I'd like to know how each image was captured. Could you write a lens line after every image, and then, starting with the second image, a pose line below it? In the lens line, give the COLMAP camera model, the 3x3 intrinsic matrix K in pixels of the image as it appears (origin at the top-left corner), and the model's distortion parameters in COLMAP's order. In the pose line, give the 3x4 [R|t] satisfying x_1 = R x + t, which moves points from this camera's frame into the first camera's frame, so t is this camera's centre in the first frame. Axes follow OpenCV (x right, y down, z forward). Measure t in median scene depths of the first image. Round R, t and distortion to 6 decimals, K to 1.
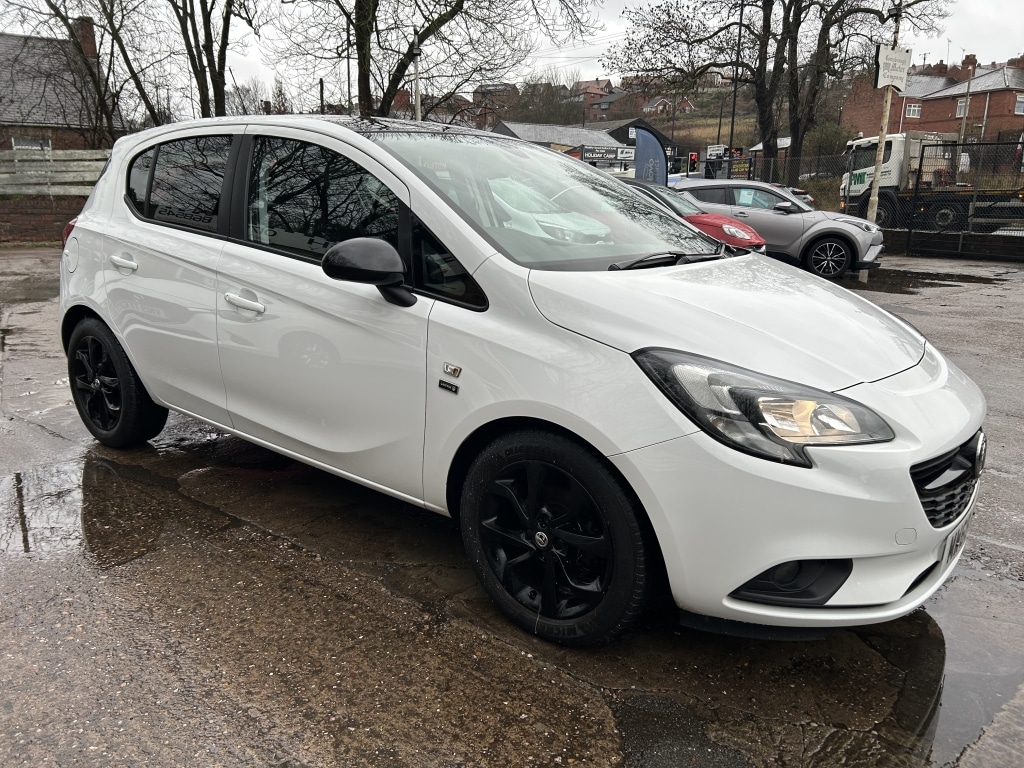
lens RADIAL K [[785.8, 0, 512.0], [0, 785.8, 384.0], [0, 0, 1]] dist [0.036982, -0.035160]
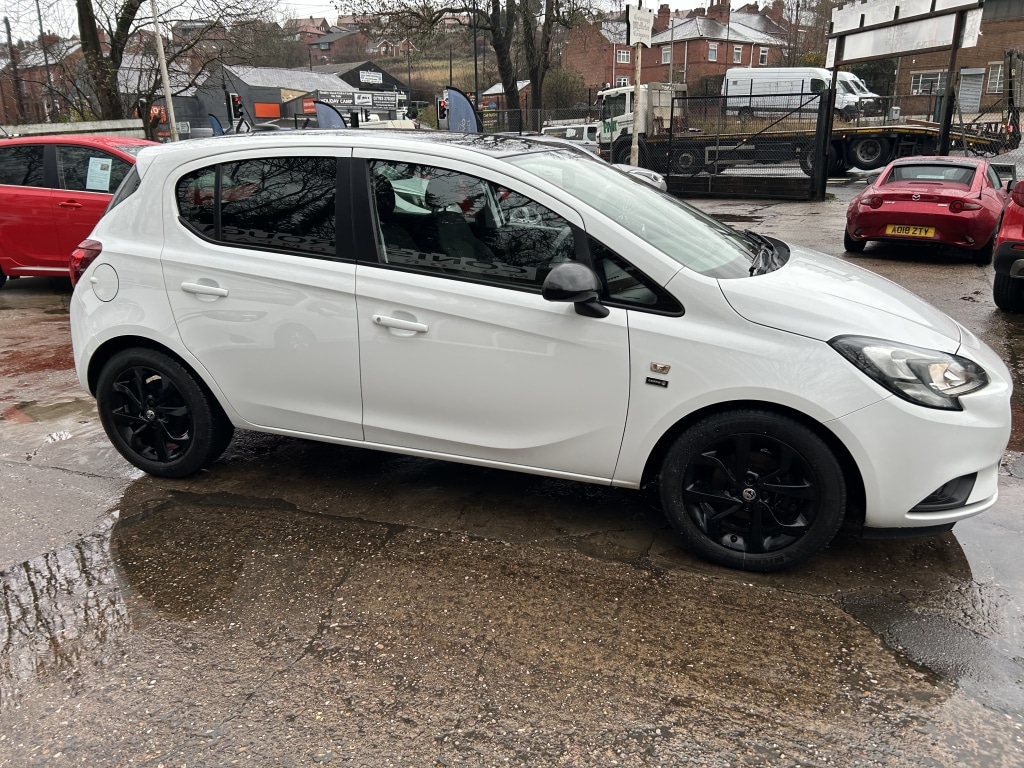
lens RADIAL K [[785.8, 0, 512.0], [0, 785.8, 384.0], [0, 0, 1]] dist [0.036982, -0.035160]
pose [[0.942665, -0.125519, 0.309238, -0.603409], [0.104339, 0.990973, 0.084175, -0.107815], [-0.317012, -0.047083, 0.947252, -0.059525]]
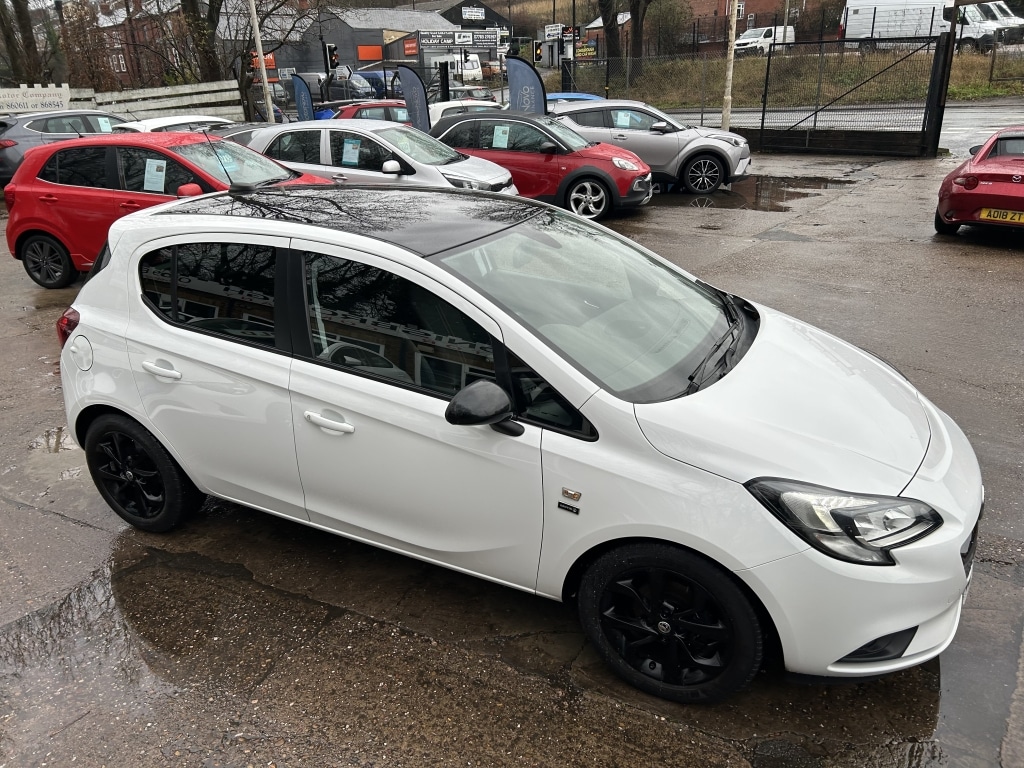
lens RADIAL K [[787.4, 0, 503.7], [0, 787.4, 381.7], [0, 0, 1]] dist [0.020610, -0.005623]
pose [[0.979245, -0.122347, 0.161588, -0.307961], [0.098817, 0.984277, 0.146402, -0.326026], [-0.176959, -0.127395, 0.975938, -0.075884]]
